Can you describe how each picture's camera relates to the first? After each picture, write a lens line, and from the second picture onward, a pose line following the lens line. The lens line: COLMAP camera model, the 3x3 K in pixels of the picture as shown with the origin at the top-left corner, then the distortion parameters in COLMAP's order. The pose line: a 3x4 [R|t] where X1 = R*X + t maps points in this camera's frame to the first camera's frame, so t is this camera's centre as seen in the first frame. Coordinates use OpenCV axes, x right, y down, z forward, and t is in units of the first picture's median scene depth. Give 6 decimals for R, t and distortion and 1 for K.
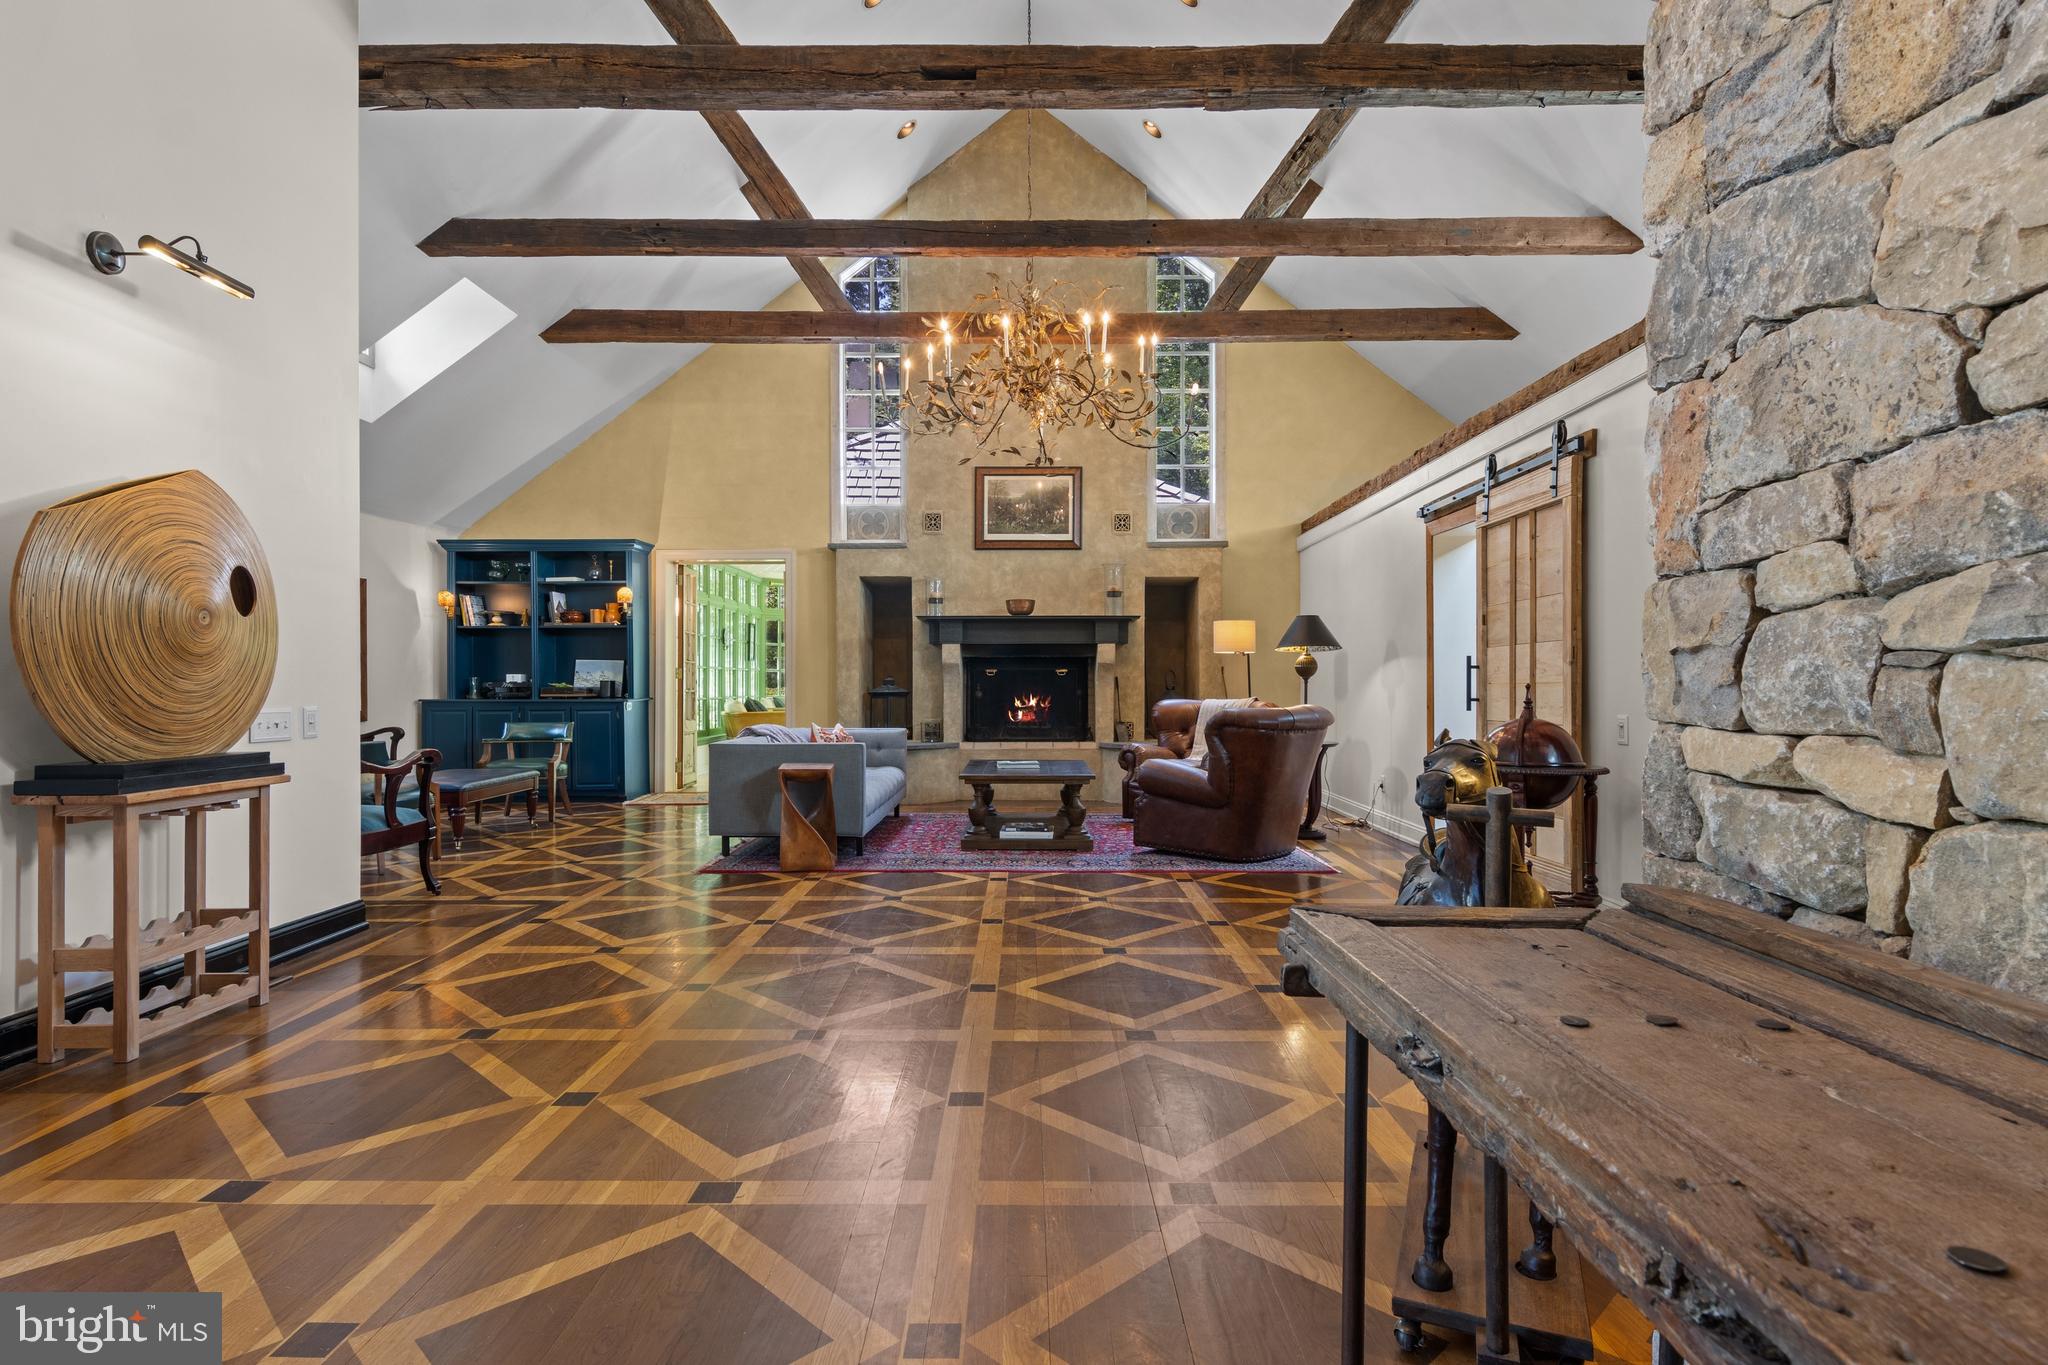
lens RADIAL K [[1046.7, 0, 1026.5], [0, 1046.7, 688.0], [0, 0, 1]] dist [0.011969, -0.004288]
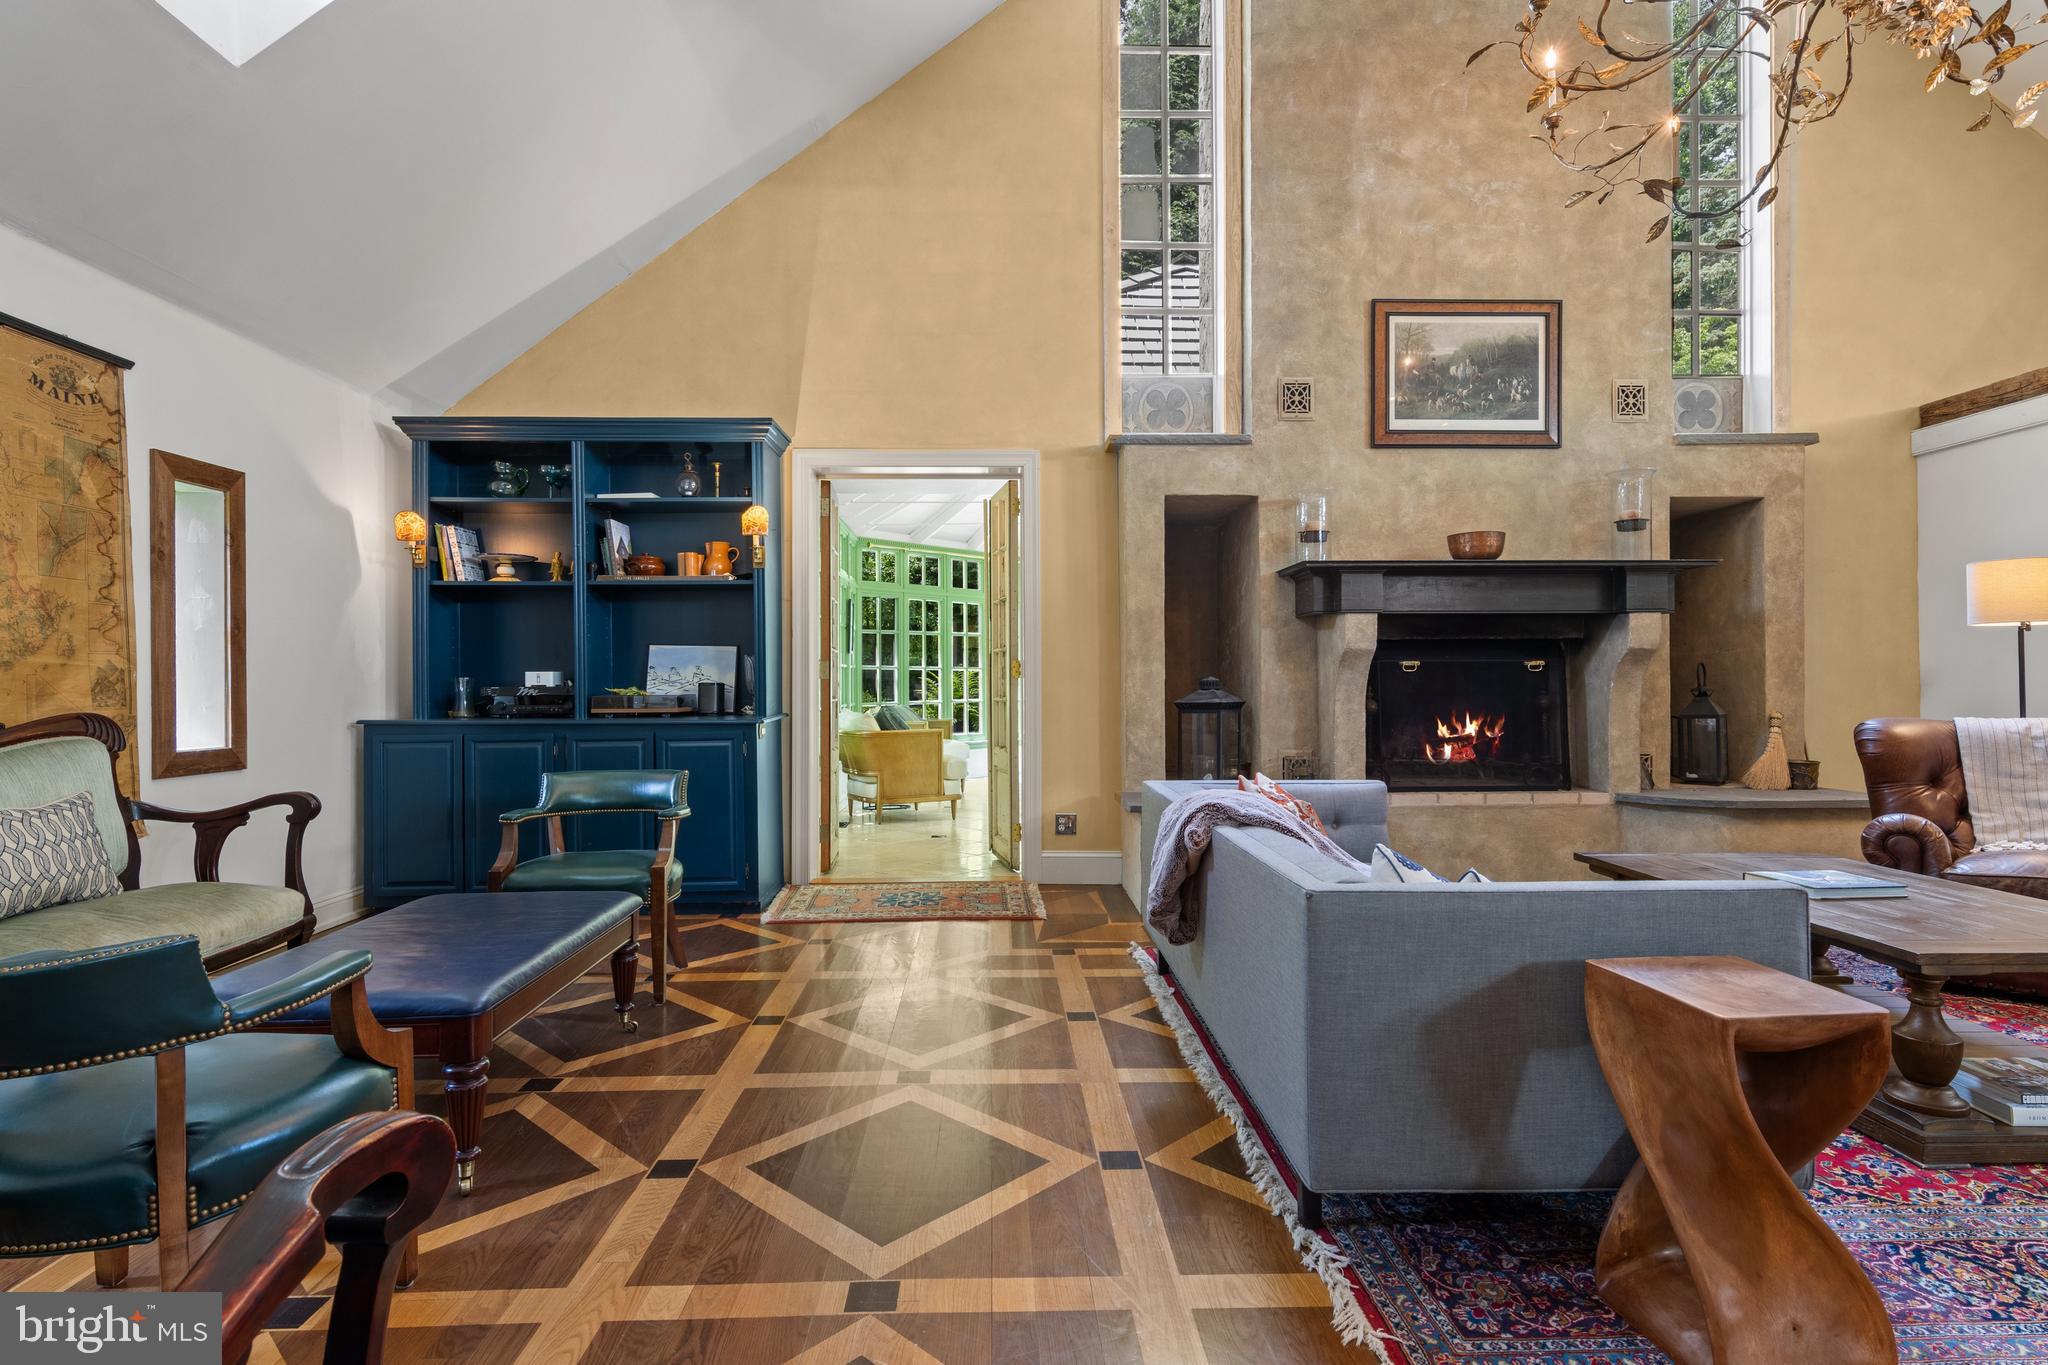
lens RADIAL K [[1046.7, 0, 1020.3], [0, 1046.7, 678.4], [0, 0, 1]] dist [0.011969, -0.004288]
pose [[0.999393, -0.002311, 0.034768, -0.257638], [0.002684, 0.999939, -0.010678, -0.003027], [-0.034742, 0.010765, 0.999338, 0.449552]]
